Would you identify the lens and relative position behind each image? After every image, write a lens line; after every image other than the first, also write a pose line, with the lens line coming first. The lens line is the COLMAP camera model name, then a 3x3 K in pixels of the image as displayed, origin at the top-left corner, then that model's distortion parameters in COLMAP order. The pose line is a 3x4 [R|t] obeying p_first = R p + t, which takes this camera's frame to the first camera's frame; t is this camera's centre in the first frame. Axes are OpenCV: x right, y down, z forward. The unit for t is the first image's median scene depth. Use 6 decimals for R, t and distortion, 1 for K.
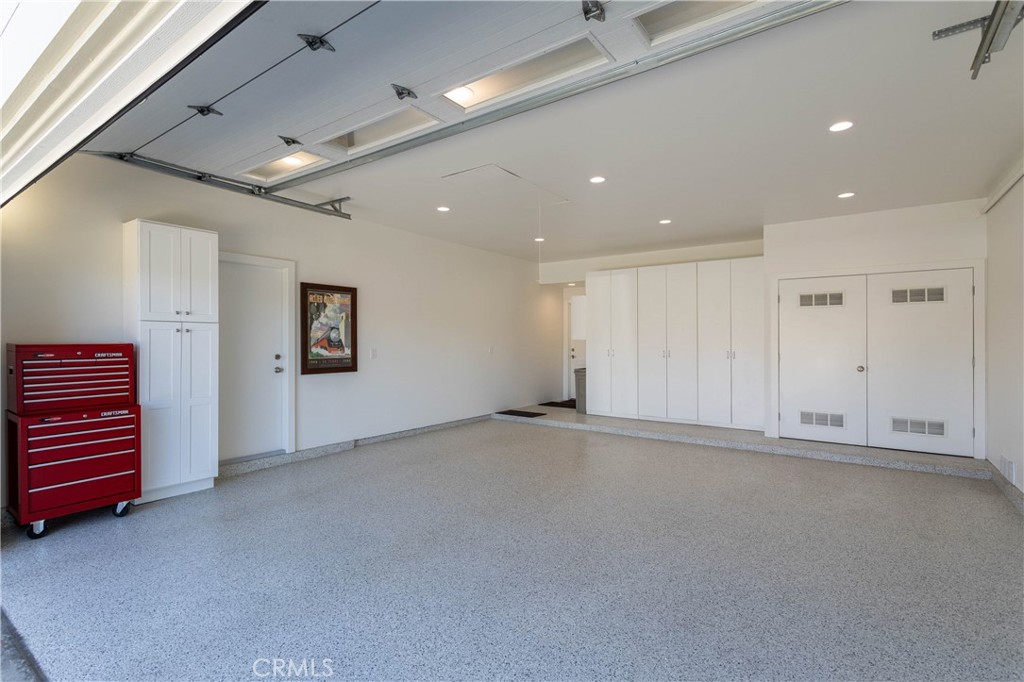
lens RADIAL K [[493.4, 0, 509.8], [0, 493.4, 339.7], [0, 0, 1]] dist [0.001816, 0.000703]
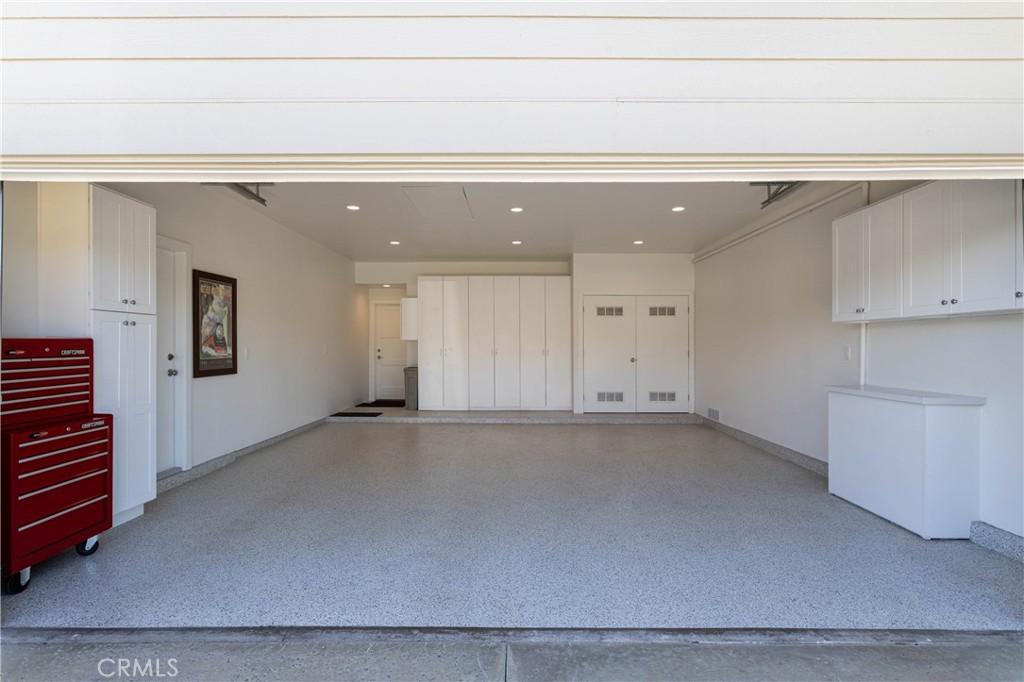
lens RADIAL K [[539.8, 0, 511.9], [0, 539.8, 342.8], [0, 0, 1]] dist [-0.000902, 0.000505]
pose [[0.806689, 0.001713, 0.590974, -0.517283], [-0.000688, 0.999998, -0.001960, 0.011545], [-0.590976, 0.001175, 0.806688, -0.073129]]
